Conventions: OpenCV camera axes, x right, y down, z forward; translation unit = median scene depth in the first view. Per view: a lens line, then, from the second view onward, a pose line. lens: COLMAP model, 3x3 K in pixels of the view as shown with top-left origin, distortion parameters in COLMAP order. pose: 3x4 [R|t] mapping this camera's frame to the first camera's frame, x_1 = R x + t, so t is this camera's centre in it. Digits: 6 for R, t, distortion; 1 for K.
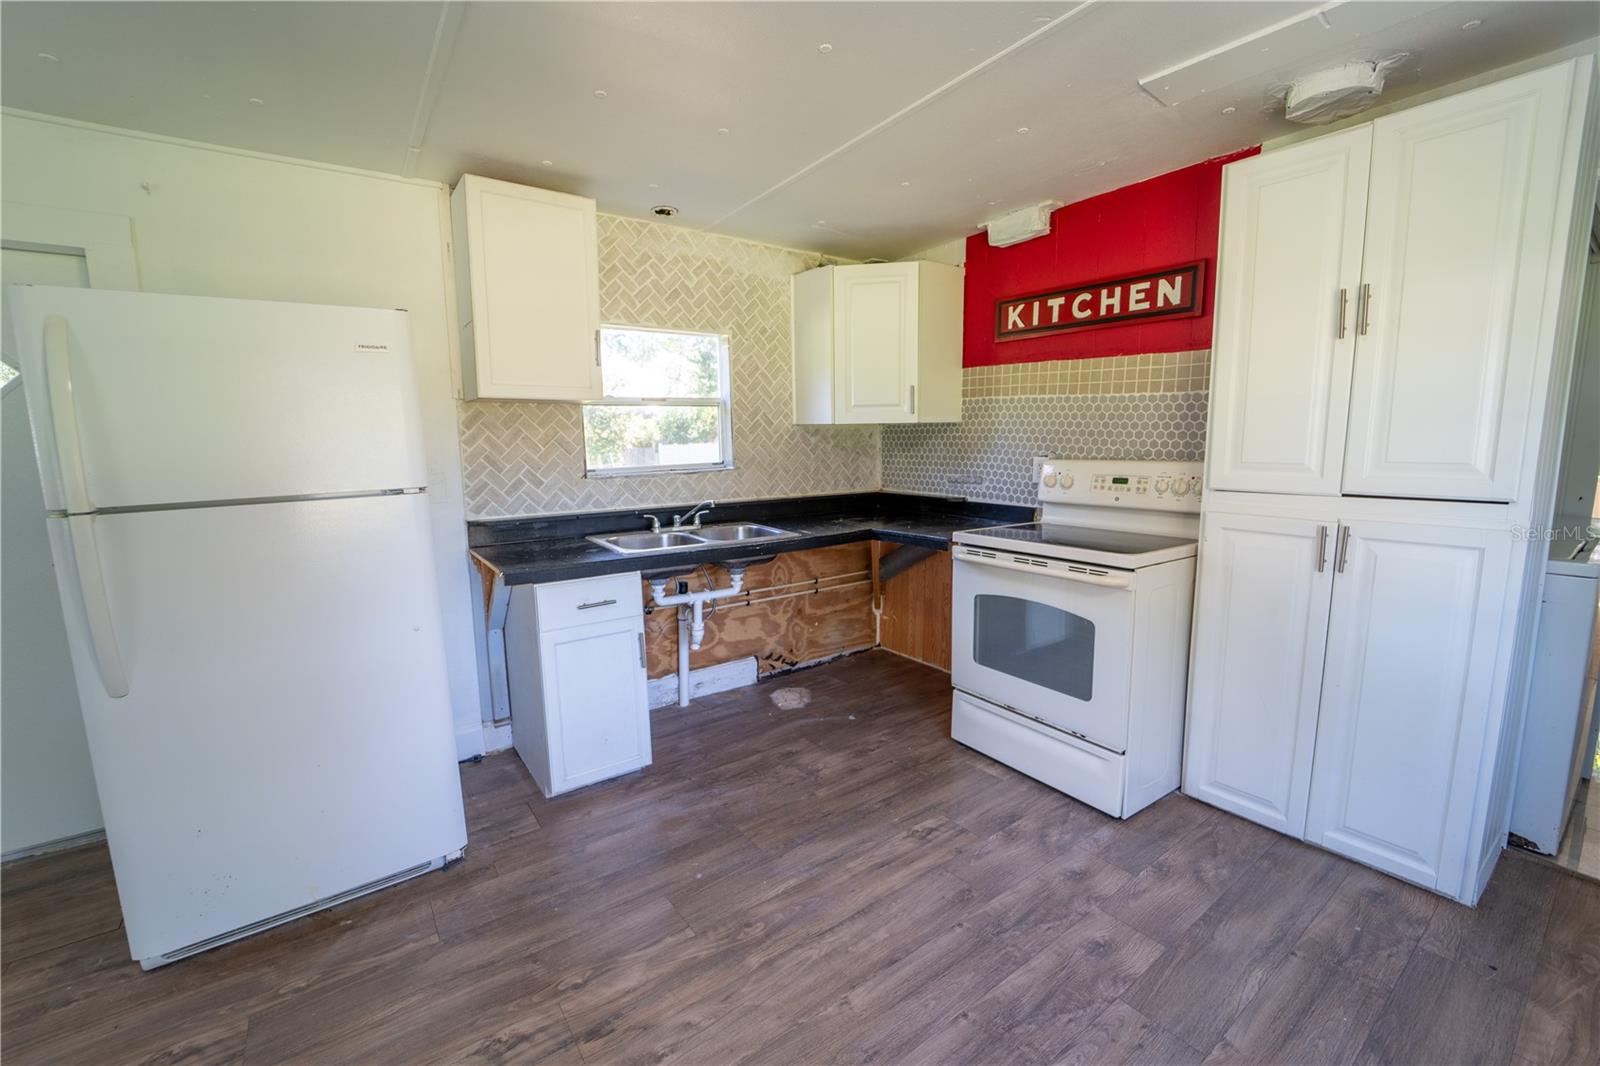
lens RADIAL K [[650.0, 0, 800.0], [0, 650.0, 533.0], [0, 0, 1]] dist [-0.023681, -0.000186]
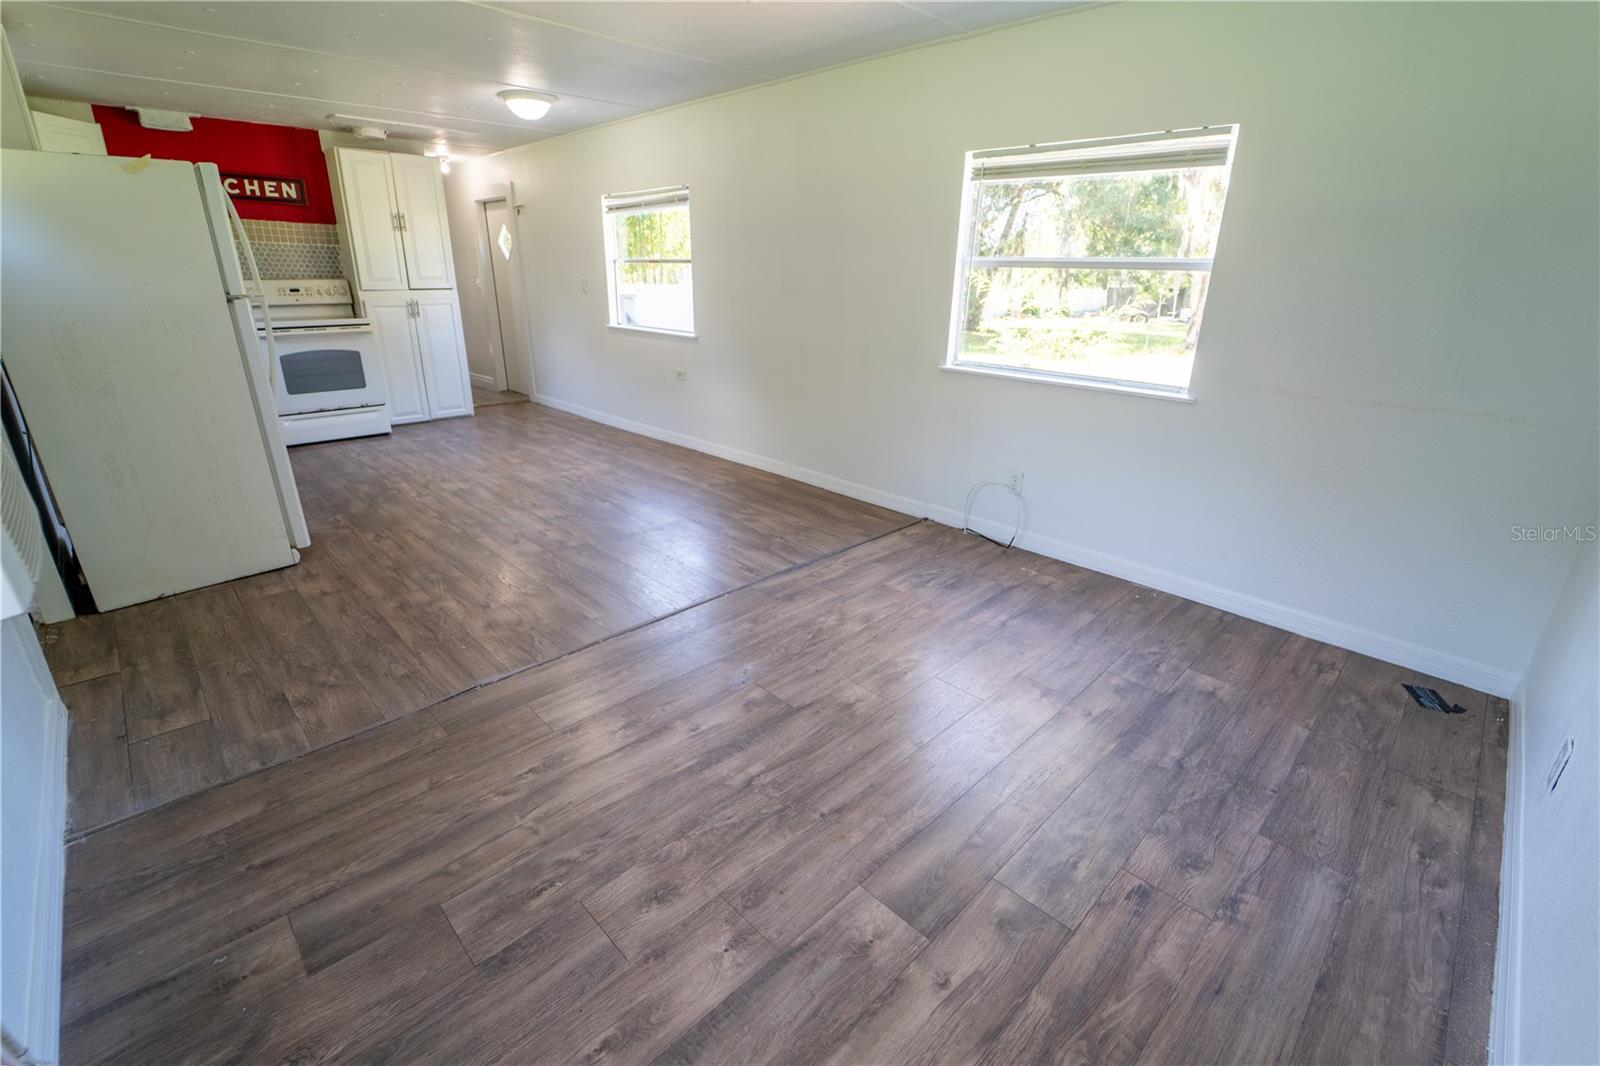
lens RADIAL K [[692.5, 0, 800.0], [0, 692.5, 533.0], [0, 0, 1]] dist [-0.022938, -0.000698]
pose [[-0.155939, -0.335835, 0.928923, -1.855528], [0.125754, 0.926025, 0.355897, 0.054974], [-0.979729, 0.172314, -0.102171, -0.145713]]
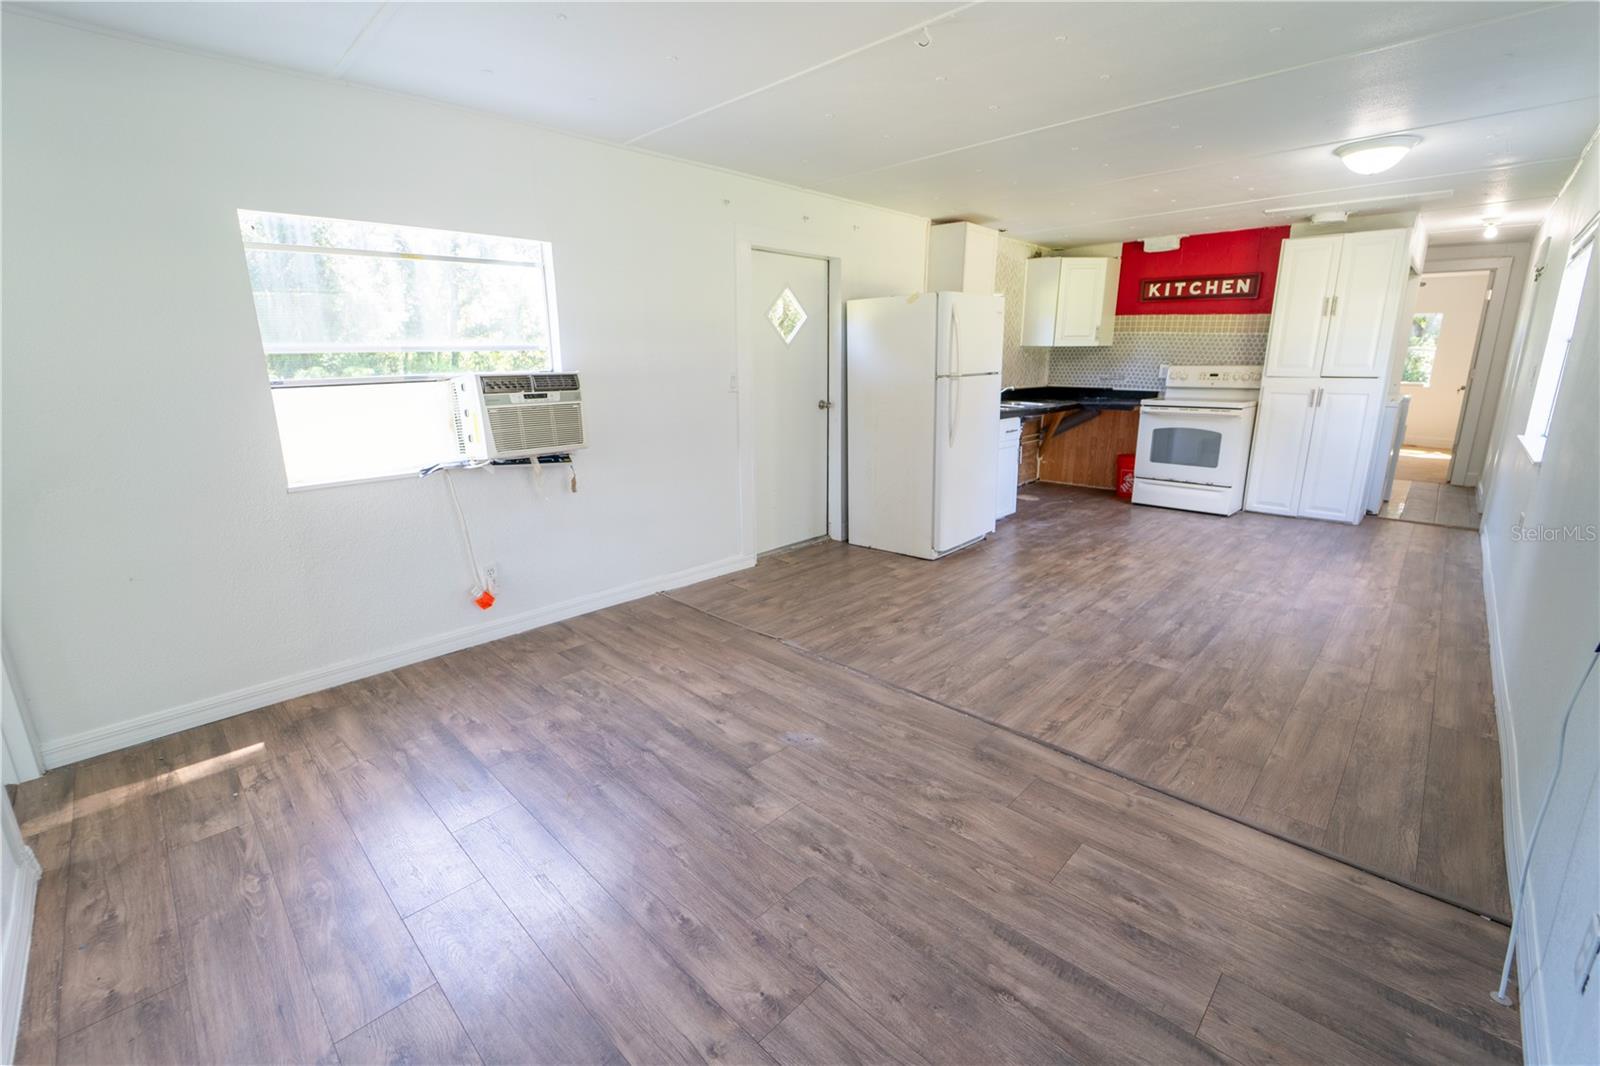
lens RADIAL K [[676.3, 0, 795.6], [0, 676.3, 533.8], [0, 0, 1]] dist [-0.026326, 0.000012]
pose [[0.985284, -0.039942, 0.166194, -1.232197], [0.021822, 0.993752, 0.109458, 0.165369], [-0.169528, -0.104221, 0.979999, -0.964263]]
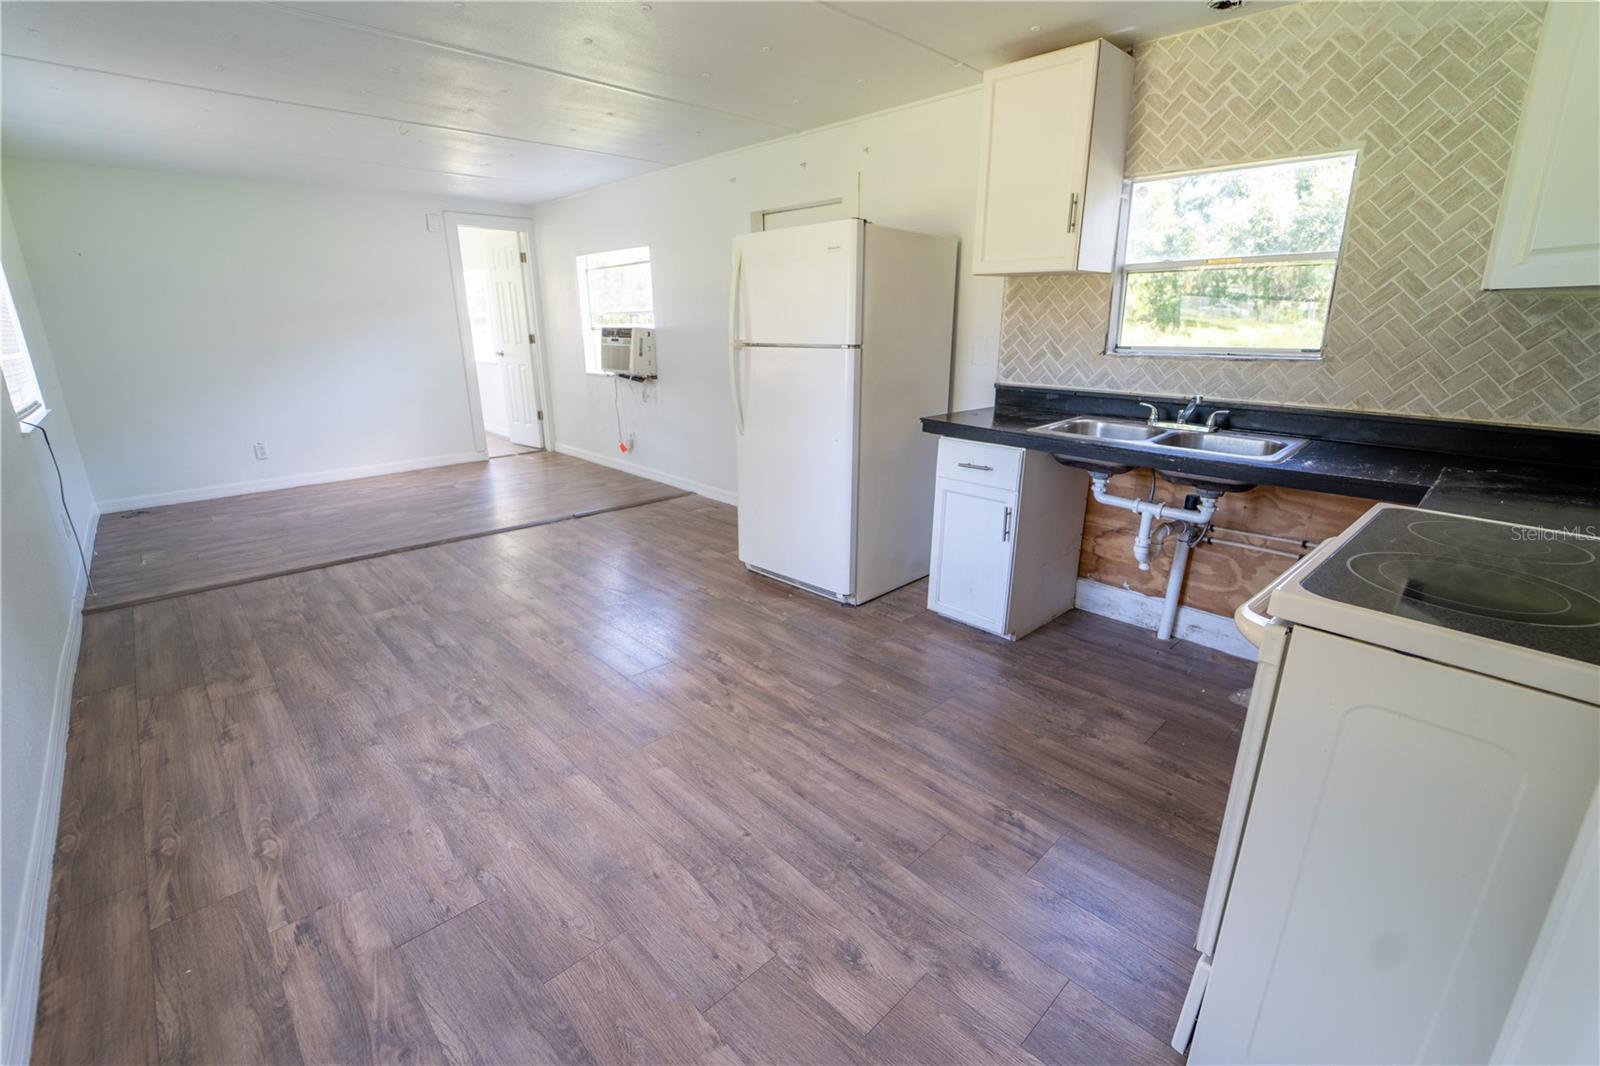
lens RADIAL K [[692.5, 0, 800.0], [0, 692.5, 533.0], [0, 0, 1]] dist [-0.022938, -0.000698]
pose [[0.138477, 0.305691, -0.942007, 0.692953], [-0.141338, 0.947535, 0.286708, -0.068967], [0.980228, 0.093439, 0.174417, 0.451381]]
